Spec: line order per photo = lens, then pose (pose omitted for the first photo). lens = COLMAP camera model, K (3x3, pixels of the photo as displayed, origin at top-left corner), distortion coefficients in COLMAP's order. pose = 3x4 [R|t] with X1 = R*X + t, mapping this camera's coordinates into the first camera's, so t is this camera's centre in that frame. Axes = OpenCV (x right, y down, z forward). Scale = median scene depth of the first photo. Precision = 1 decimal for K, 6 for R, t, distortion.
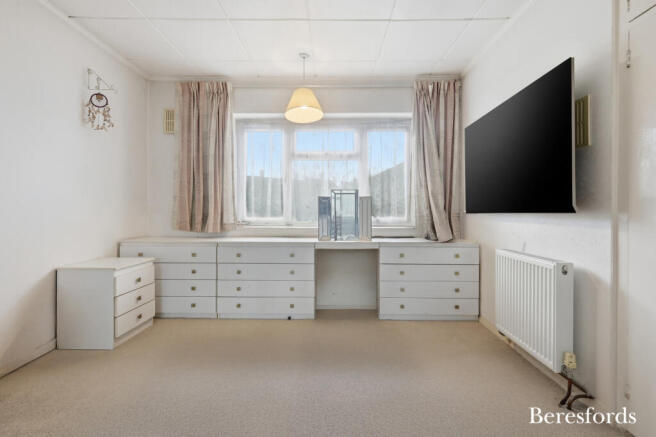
lens RADIAL K [[288.1, 0, 330.3], [0, 288.1, 214.3], [0, 0, 1]] dist [0.004233, 0.000144]
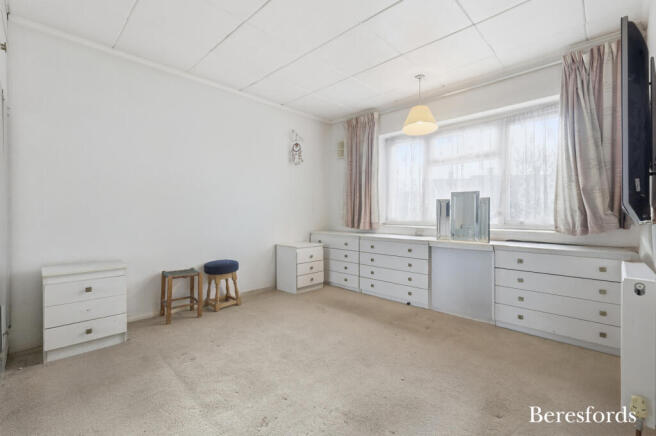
lens RADIAL K [[288.1, 0, 330.3], [0, 288.1, 213.8], [0, 0, 1]] dist [0.004233, 0.000144]
pose [[0.726945, -0.000458, -0.686696, 0.405462], [-0.000725, 0.999999, -0.001435, -0.004594], [0.686696, 0.001541, 0.726944, -0.069386]]
